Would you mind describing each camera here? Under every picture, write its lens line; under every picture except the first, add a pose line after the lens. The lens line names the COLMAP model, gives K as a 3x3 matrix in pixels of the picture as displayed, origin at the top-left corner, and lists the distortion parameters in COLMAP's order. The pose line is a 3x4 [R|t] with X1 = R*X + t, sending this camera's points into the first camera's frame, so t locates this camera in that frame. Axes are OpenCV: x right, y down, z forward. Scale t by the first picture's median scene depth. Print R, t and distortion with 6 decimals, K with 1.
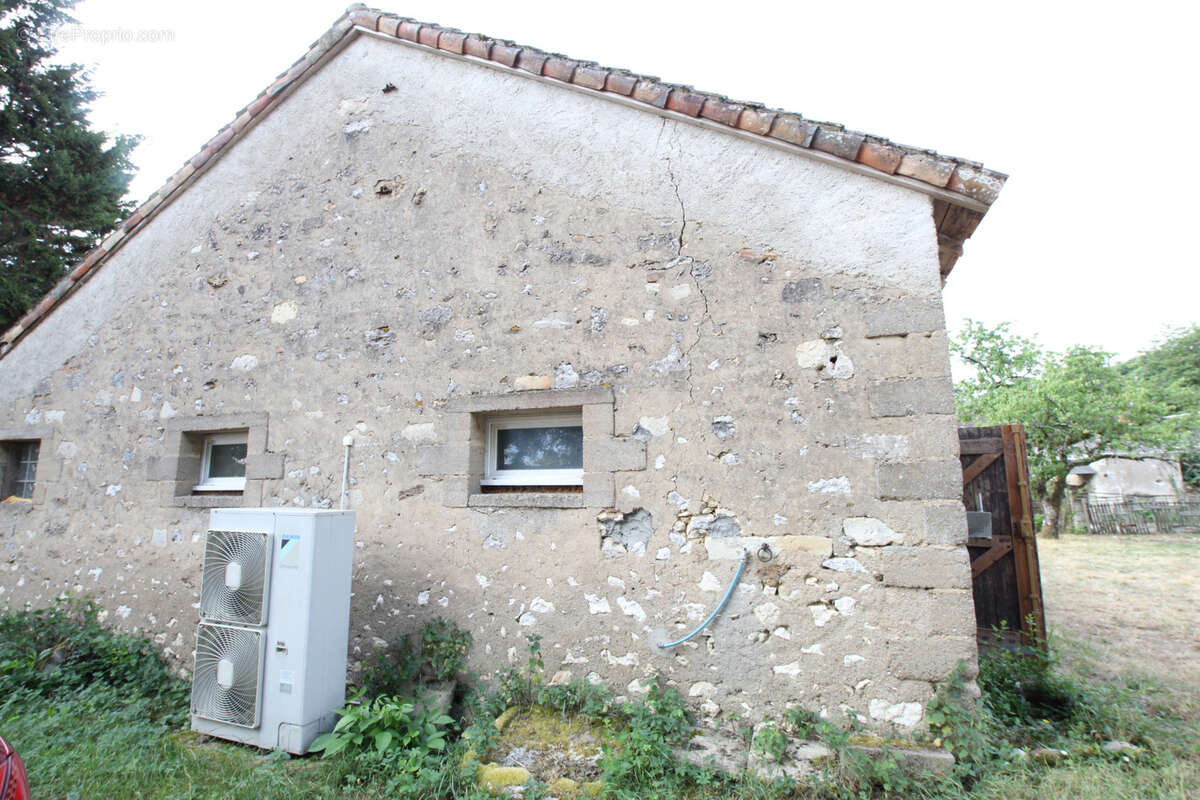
lens RADIAL K [[563.7, 0, 599.3], [0, 563.7, 395.7], [0, 0, 1]] dist [-0.048345, 0.011886]
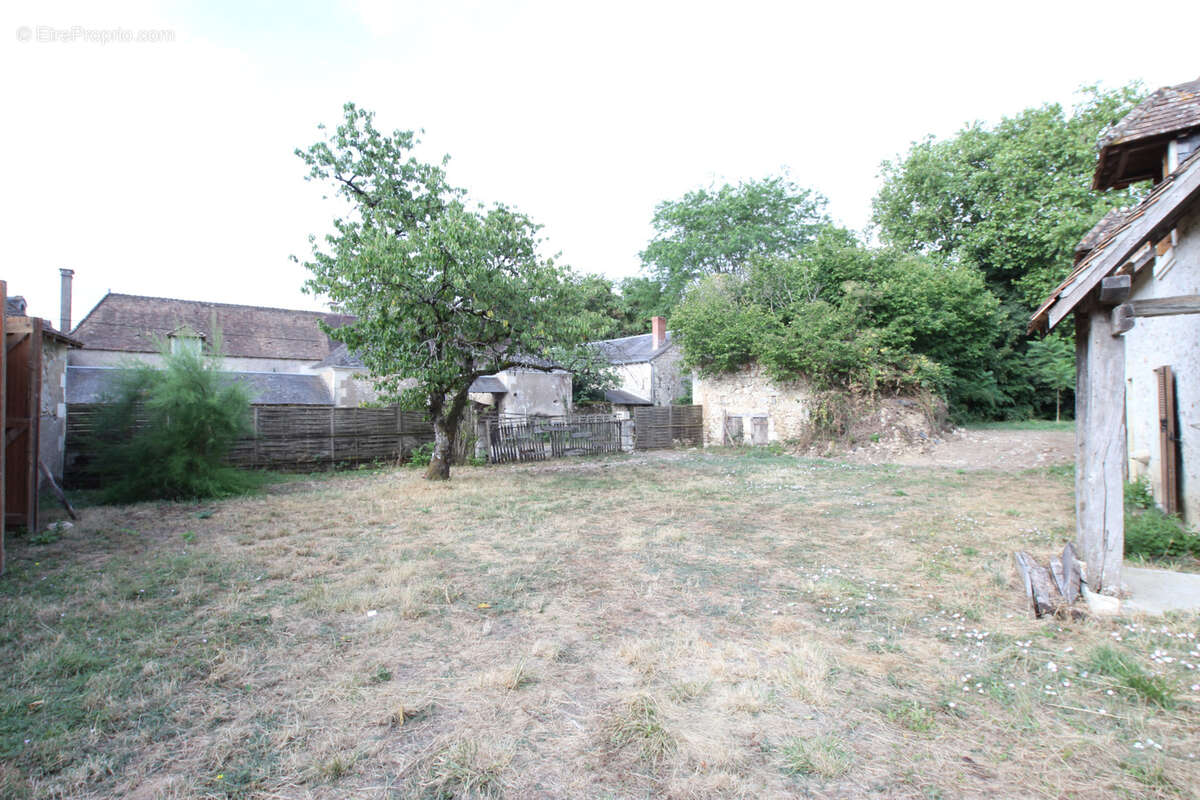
lens RADIAL K [[563.7, 0, 599.3], [0, 563.7, 395.7], [0, 0, 1]] dist [-0.048345, 0.011886]
pose [[0.632834, 0.016072, 0.774121, 0.368519], [-0.126350, 0.988527, 0.082767, 0.067734], [-0.763909, -0.150188, 0.627604, 0.381410]]
